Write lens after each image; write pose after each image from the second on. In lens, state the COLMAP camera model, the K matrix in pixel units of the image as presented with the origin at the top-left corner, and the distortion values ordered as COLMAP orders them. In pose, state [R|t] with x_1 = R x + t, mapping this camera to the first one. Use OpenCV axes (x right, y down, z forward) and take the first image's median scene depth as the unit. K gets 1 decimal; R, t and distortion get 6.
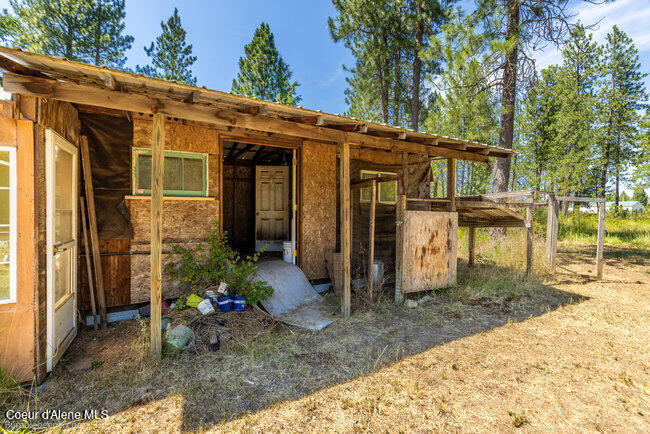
lens RADIAL K [[285.9, 0, 322.6], [0, 285.9, 210.2], [0, 0, 1]] dist [-0.000237, 0.000467]
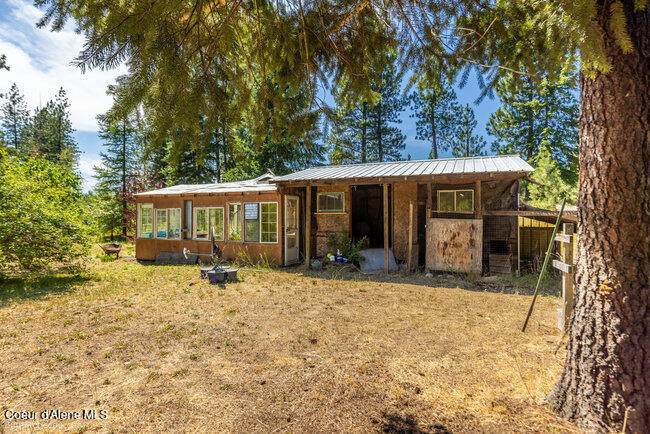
lens RADIAL K [[372.6, 0, 325.0], [0, 372.6, 217.0], [0, 0, 1]] dist [-0.000135, -0.000018]
pose [[0.615321, -0.005849, -0.788255, 1.546995], [0.002430, 0.999982, -0.005523, 0.003575], [0.788273, 0.001483, 0.615324, -0.743498]]
